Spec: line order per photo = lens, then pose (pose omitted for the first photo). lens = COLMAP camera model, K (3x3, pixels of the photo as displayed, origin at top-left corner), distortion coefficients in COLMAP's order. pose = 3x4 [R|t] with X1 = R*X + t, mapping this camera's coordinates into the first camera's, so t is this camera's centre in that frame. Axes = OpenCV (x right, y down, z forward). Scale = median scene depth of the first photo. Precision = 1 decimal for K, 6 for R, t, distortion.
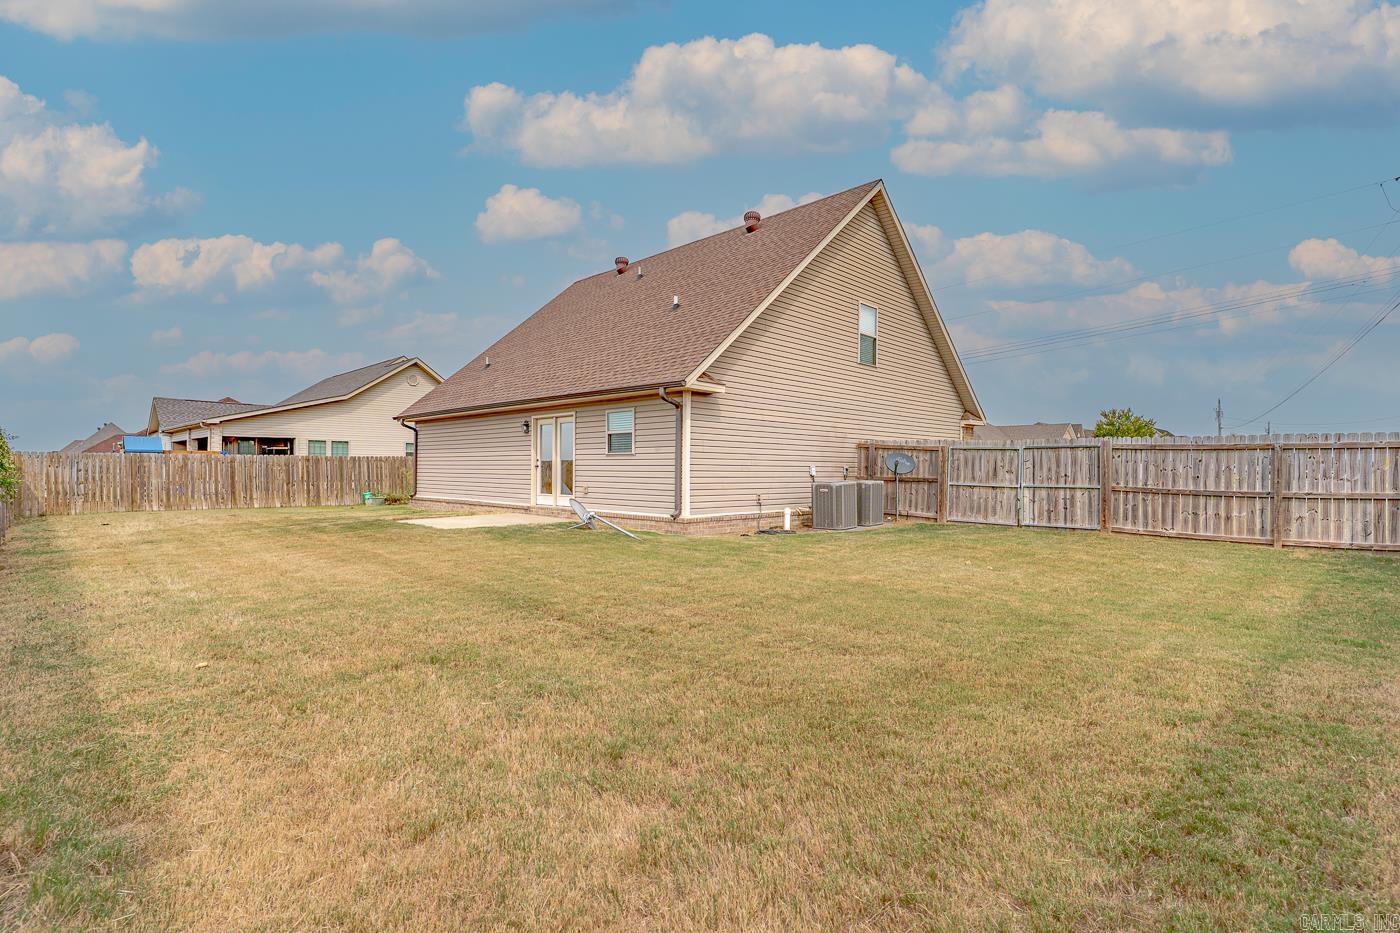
lens RADIAL K [[665.7, 0, 694.8], [0, 665.7, 467.3], [0, 0, 1]] dist [0.000078, 0.000327]
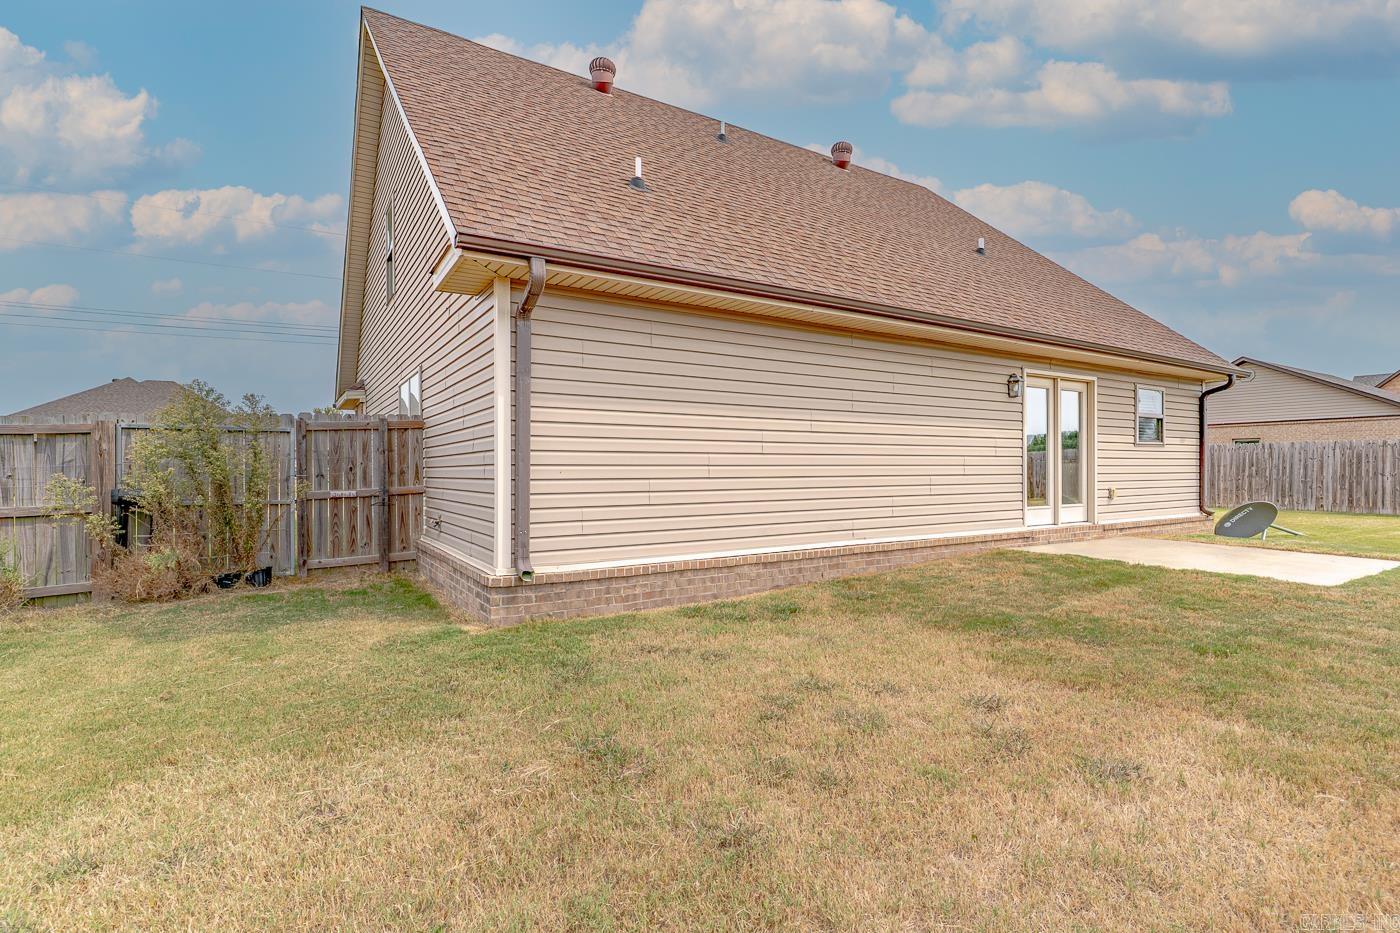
lens RADIAL K [[665.7, 0, 694.8], [0, 665.7, 467.3], [0, 0, 1]] dist [0.000078, 0.000327]
pose [[0.233364, -0.002399, 0.972386, -0.872789], [0.006848, 0.999976, 0.000823, 0.002956], [-0.972365, 0.006467, 0.233375, 1.176383]]
